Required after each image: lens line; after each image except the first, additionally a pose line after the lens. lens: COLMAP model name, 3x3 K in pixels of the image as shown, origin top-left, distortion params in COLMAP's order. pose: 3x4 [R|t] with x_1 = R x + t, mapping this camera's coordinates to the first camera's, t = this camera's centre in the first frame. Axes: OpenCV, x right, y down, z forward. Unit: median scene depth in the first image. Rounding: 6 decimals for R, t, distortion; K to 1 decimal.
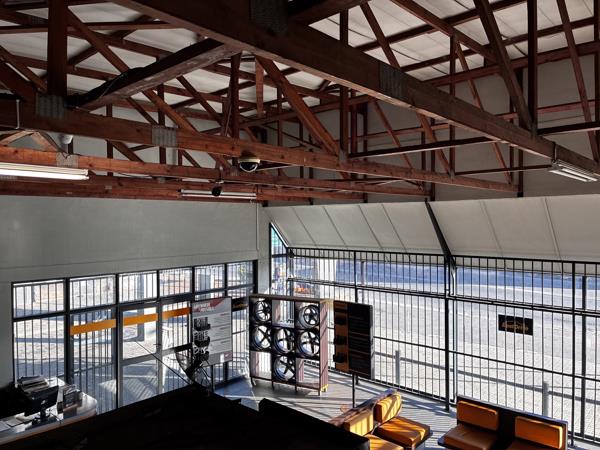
lens RADIAL K [[447.2, 0, 299.6], [0, 447.2, 224.3], [0, 0, 1]] dist [0.022535, -0.050007]
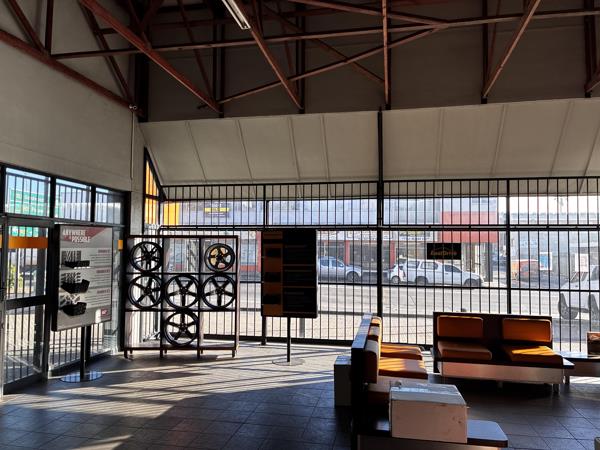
lens RADIAL K [[447.2, 0, 300.7], [0, 447.2, 226.6], [0, 0, 1]] dist [0.022535, -0.050007]
pose [[0.861399, 0.042357, 0.506159, -0.268164], [-0.012861, 0.998016, -0.061630, 0.212609], [-0.507765, 0.046578, 0.860235, 0.275603]]
